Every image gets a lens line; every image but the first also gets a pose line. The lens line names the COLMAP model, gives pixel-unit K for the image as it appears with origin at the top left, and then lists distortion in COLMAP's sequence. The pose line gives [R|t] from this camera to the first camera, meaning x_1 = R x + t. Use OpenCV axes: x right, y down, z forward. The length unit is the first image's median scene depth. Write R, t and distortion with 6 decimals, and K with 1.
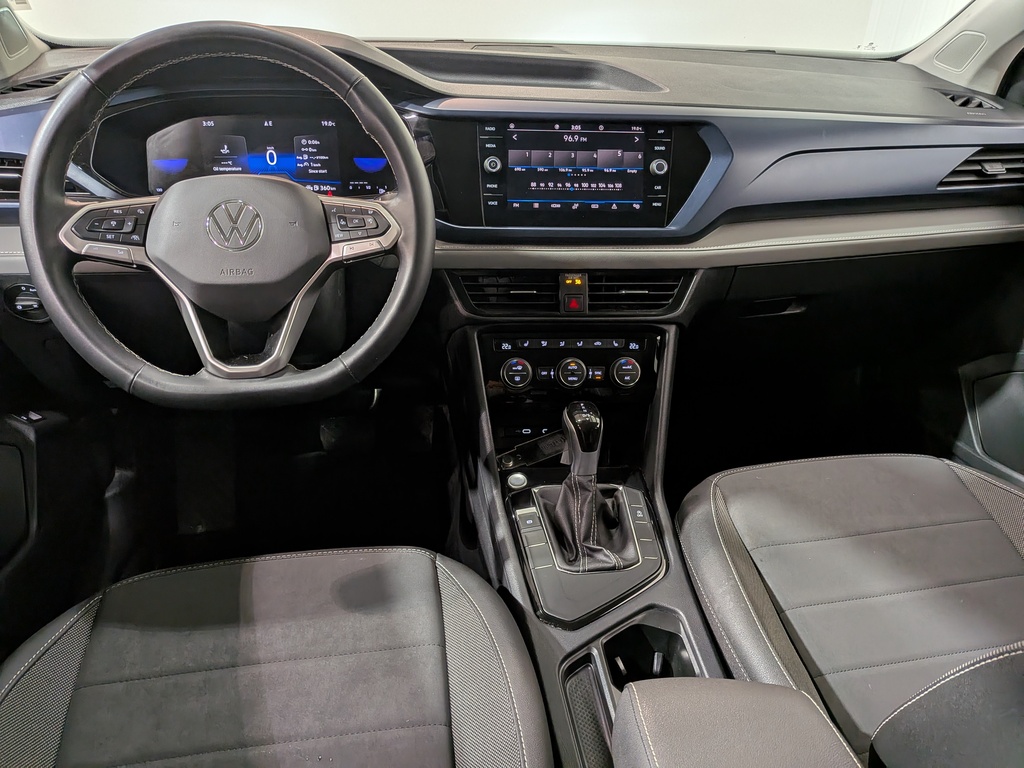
lens RADIAL K [[739.8, 0, 520.5], [0, 739.8, 387.4], [0, 0, 1]] dist [0.079792, -0.143381]
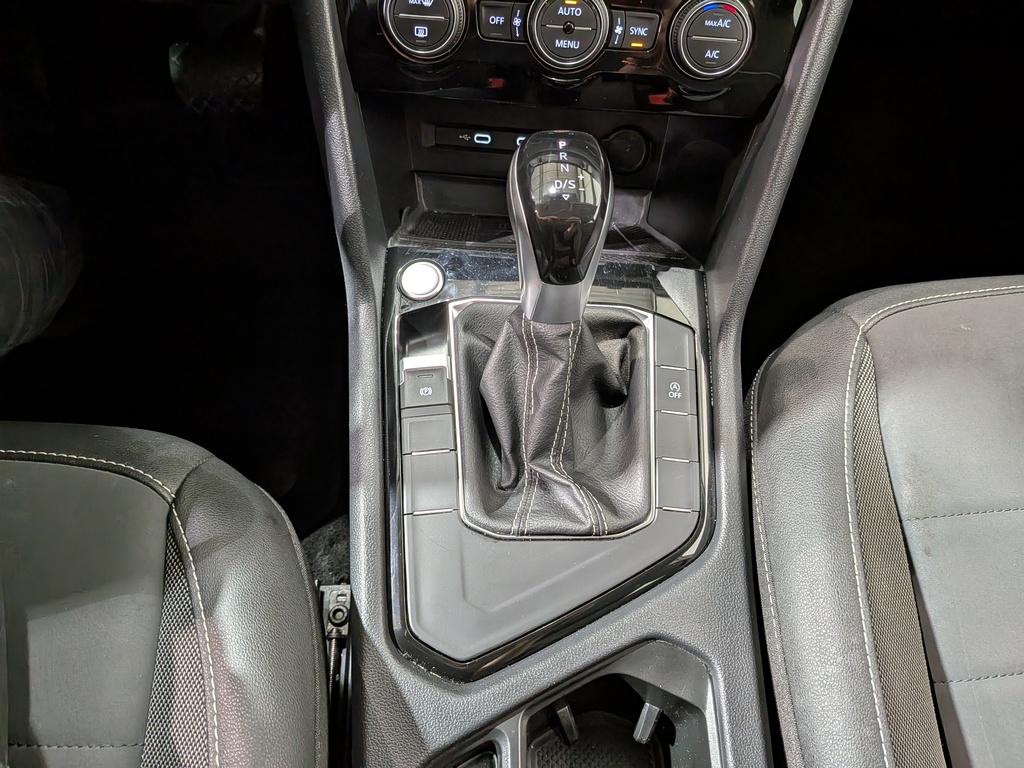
lens RADIAL K [[737.5, 0, 517.2], [0, 737.5, 380.0], [0, 0, 1]] dist [0.069637, -0.150632]
pose [[0.990851, 0.119087, -0.063508, 0.093265], [-0.072739, 0.867574, 0.491960, -0.049928], [0.113684, -0.482840, 0.868298, 0.603931]]
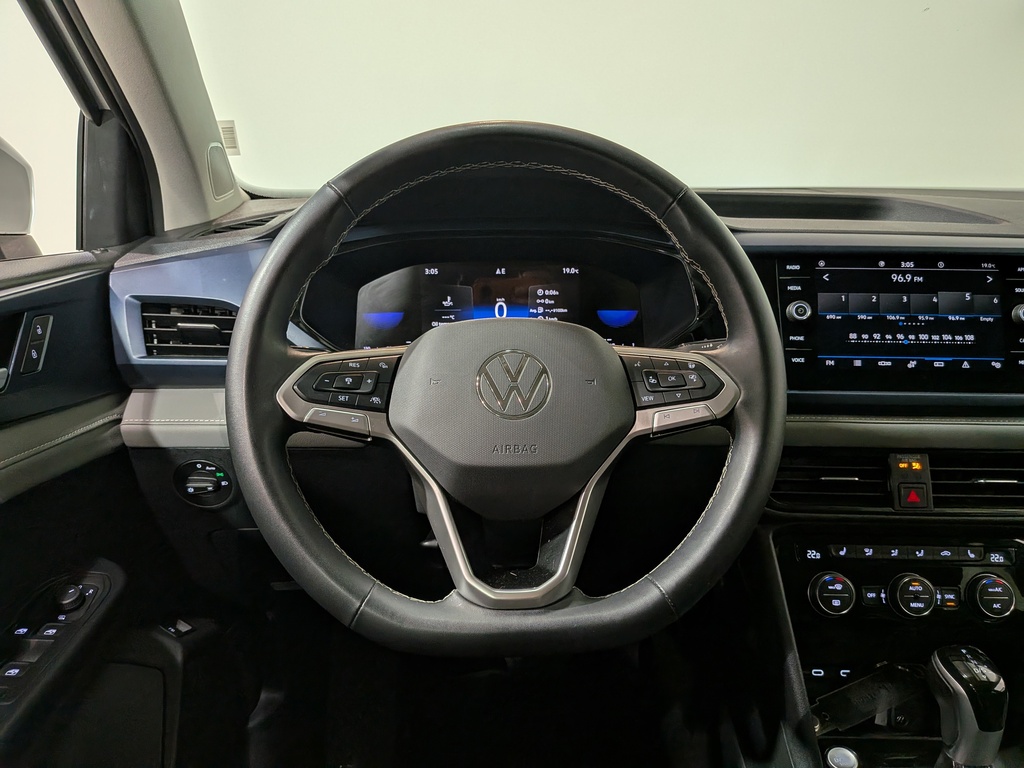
lens RADIAL K [[739.3, 0, 526.2], [0, 739.3, 388.1], [0, 0, 1]] dist [0.057308, -0.120615]
pose [[0.992263, 0.001457, -0.124146, -0.213711], [-0.030274, 0.972587, -0.230559, -0.039378], [0.120406, 0.232534, 0.965106, 0.248484]]
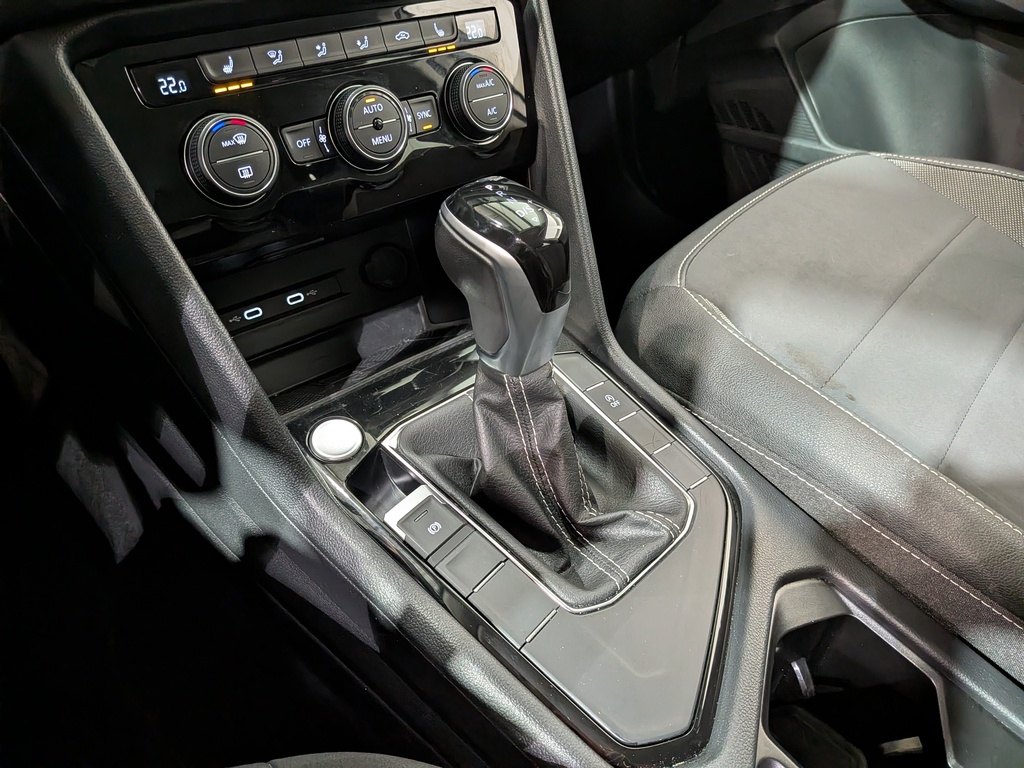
lens RADIAL K [[749.7, 0, 499.5], [0, 749.7, 401.5], [0, 0, 1]] dist [0.001733, -0.007952]
pose [[0.807451, -0.376398, 0.454255, -0.111049], [0.249025, 0.915512, 0.315950, 0.005004], [-0.534799, -0.141994, 0.832963, 0.649655]]
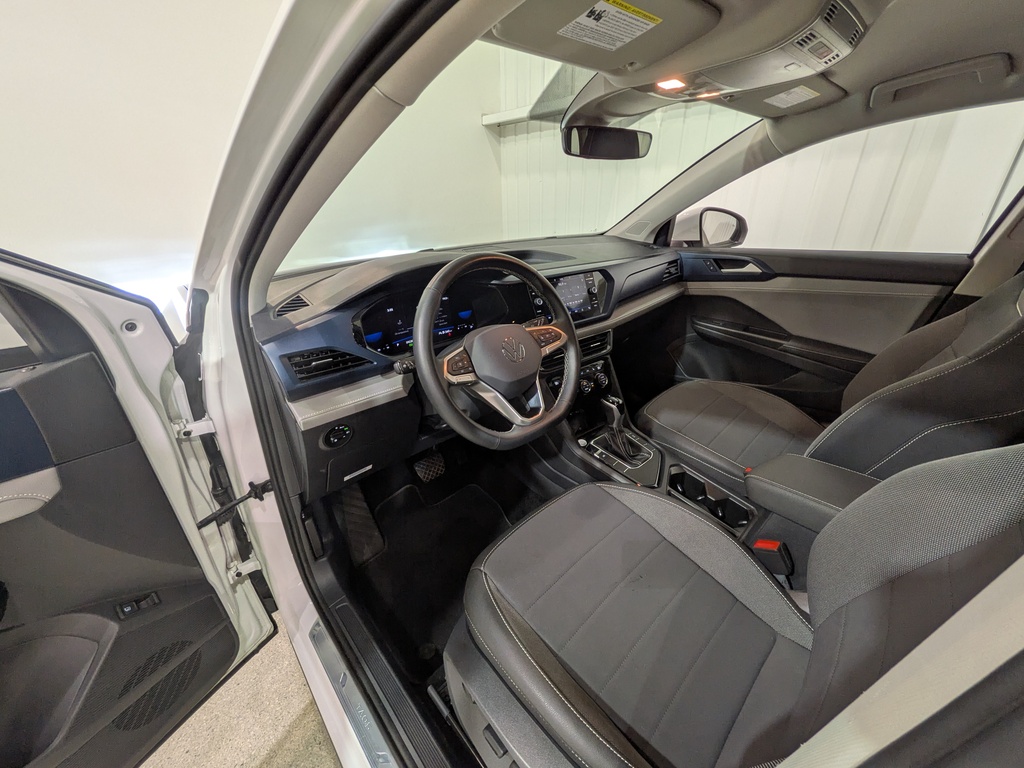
lens RADIAL K [[407.4, 0, 514.7], [0, 407.4, 378.8], [0, 0, 1]] dist [-0.000285, -0.000223]
pose [[0.839594, -0.271689, 0.470391, -0.687993], [0.311305, 0.950286, -0.006777, -0.101504], [-0.445165, 0.152125, 0.882432, 0.034711]]
